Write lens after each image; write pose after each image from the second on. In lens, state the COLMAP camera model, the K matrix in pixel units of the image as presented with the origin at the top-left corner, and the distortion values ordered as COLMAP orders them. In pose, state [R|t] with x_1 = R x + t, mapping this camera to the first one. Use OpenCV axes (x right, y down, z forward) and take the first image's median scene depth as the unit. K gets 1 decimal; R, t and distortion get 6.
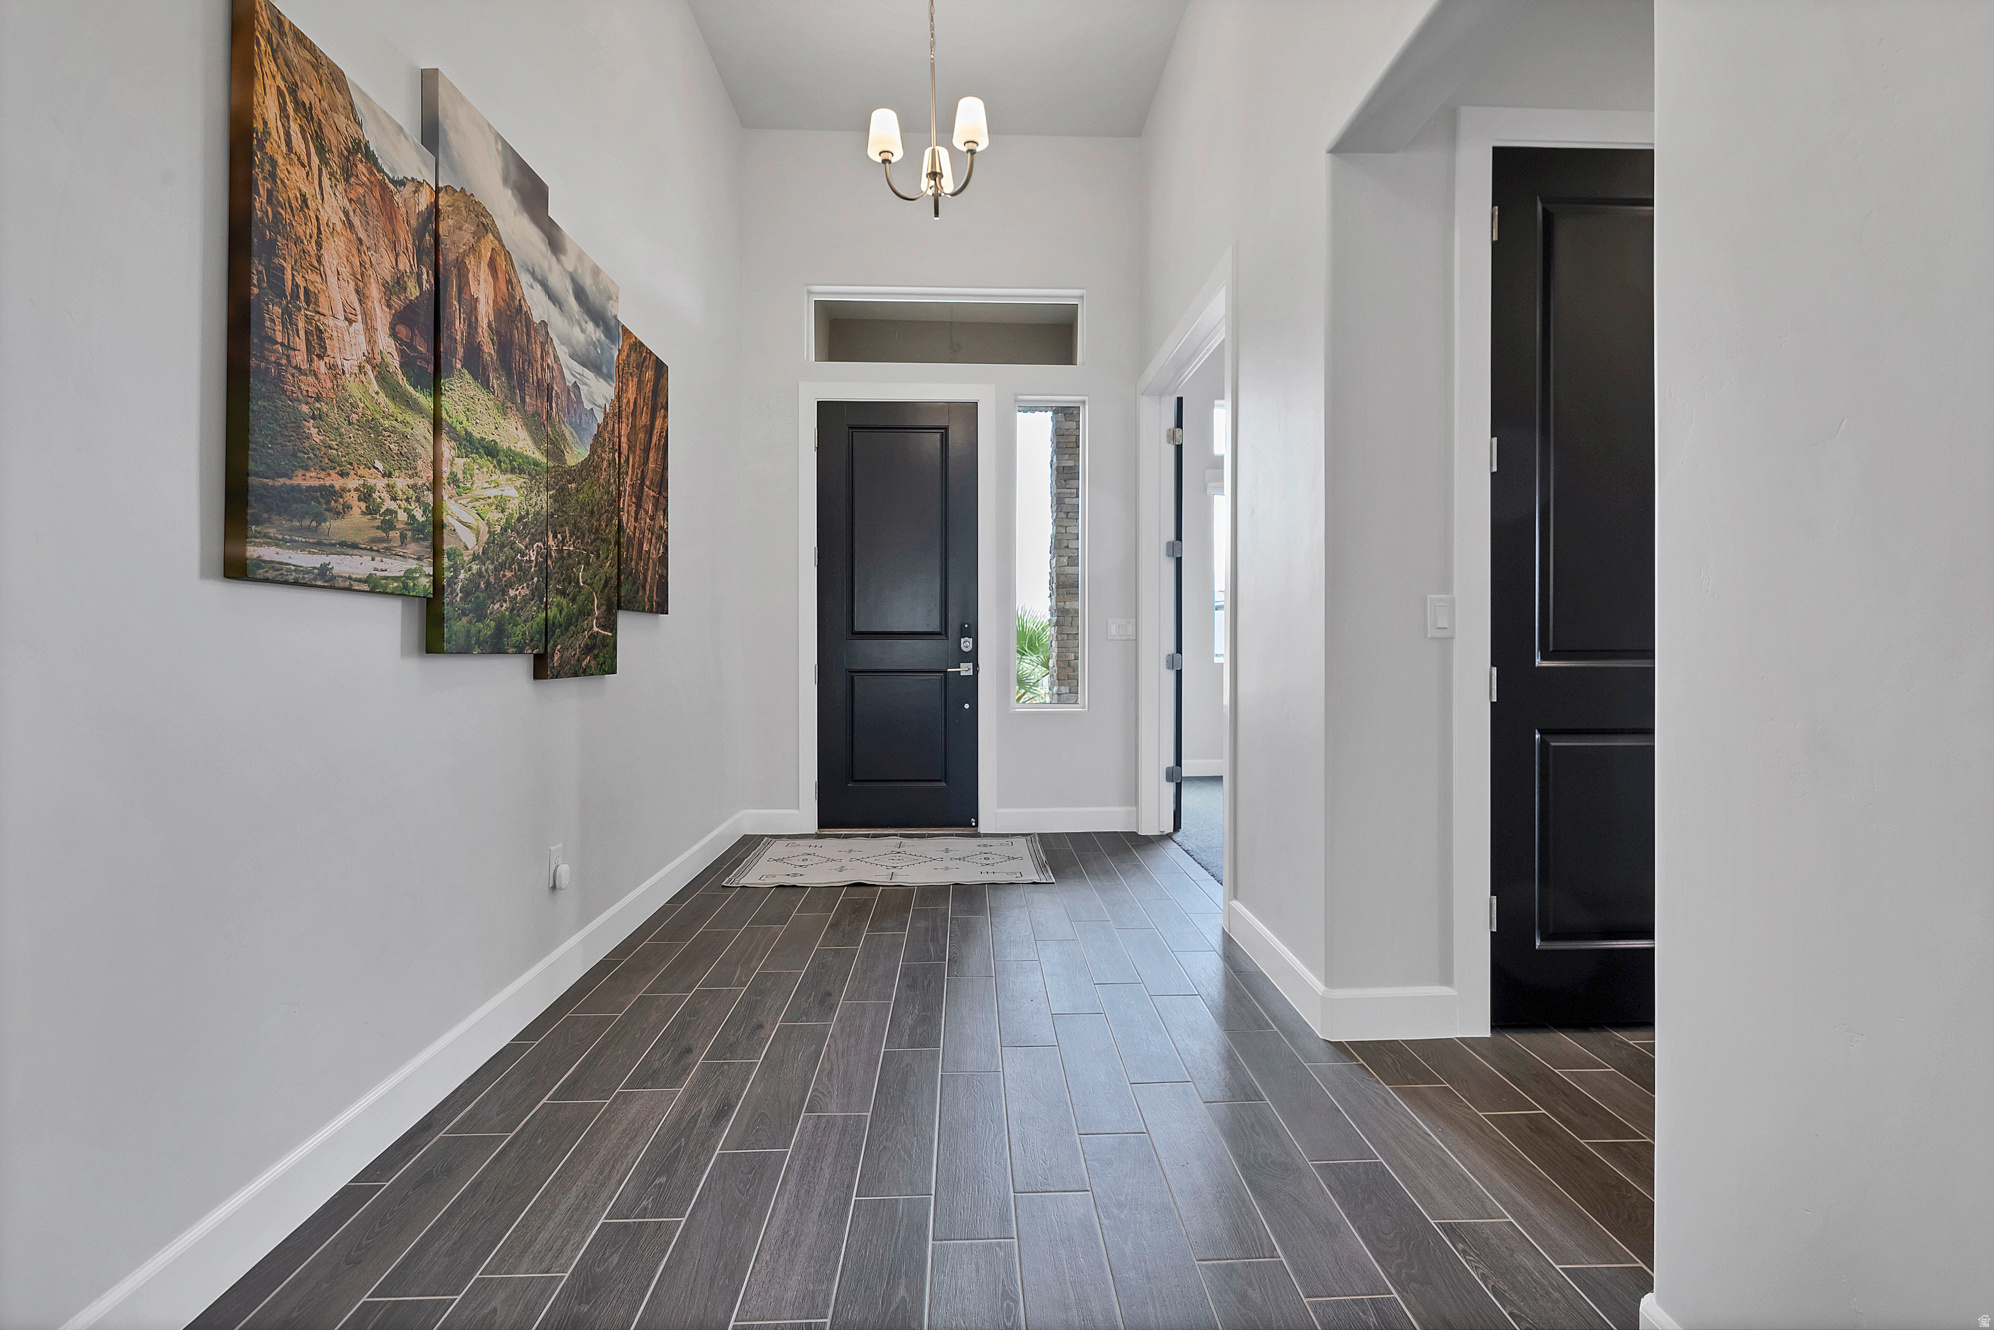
lens RADIAL K [[874.6, 0, 1001.2], [0, 874.6, 641.5], [0, 0, 1]] dist [-0.000777, 0.000377]
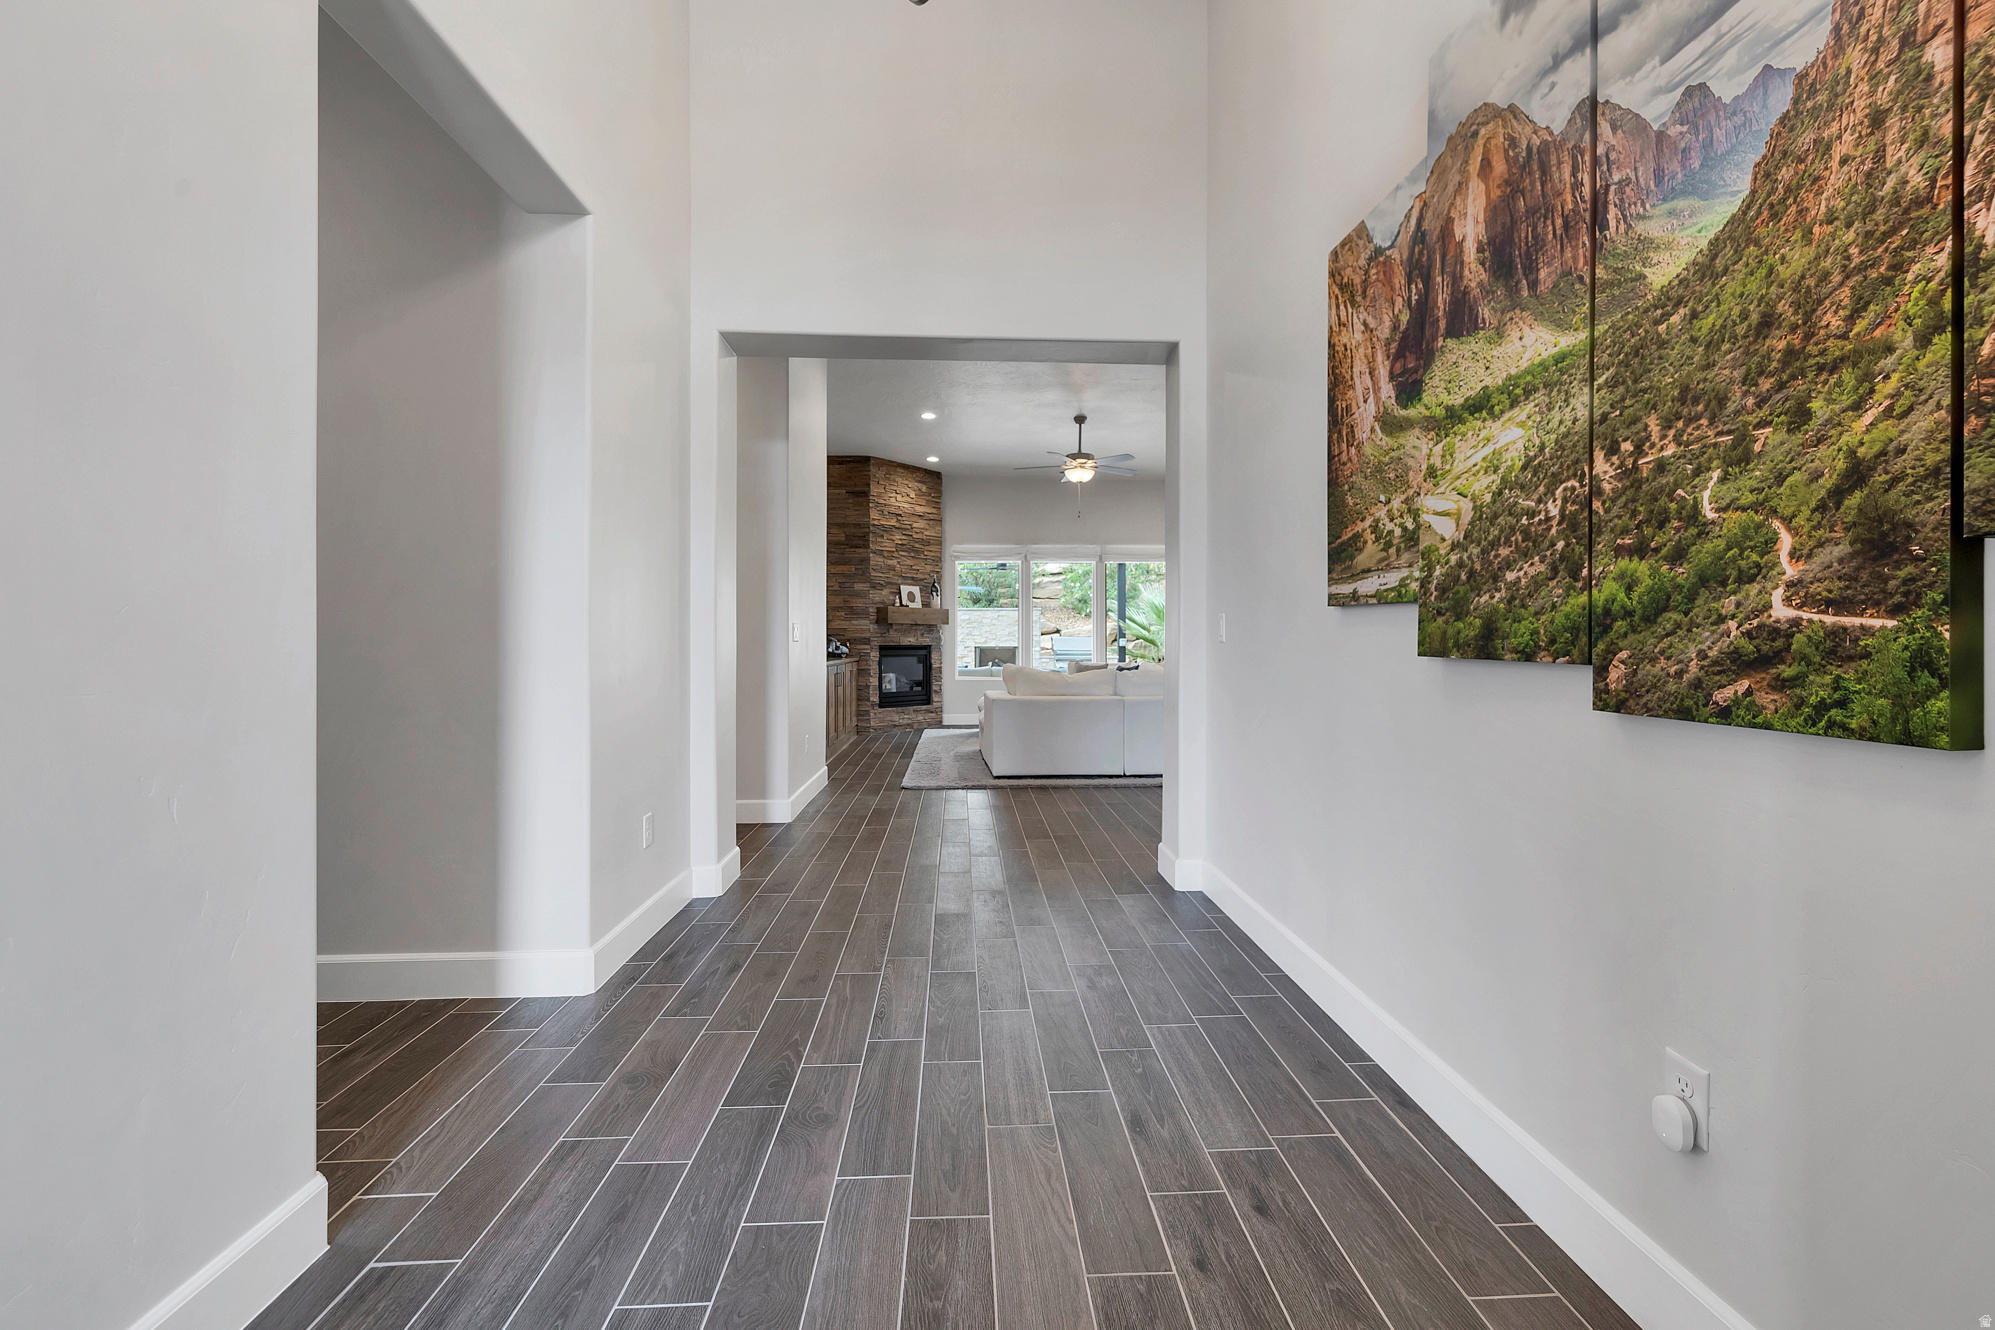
lens RADIAL K [[860.9, 0, 1006.3], [0, 860.9, 645.9], [0, 0, 1]] dist [0.002068, 0.000162]
pose [[-0.999895, -0.000559, -0.014493, -0.149536], [-0.000606, 0.999994, 0.003261, -0.000673], [0.014491, 0.003270, -0.999890, 1.860578]]
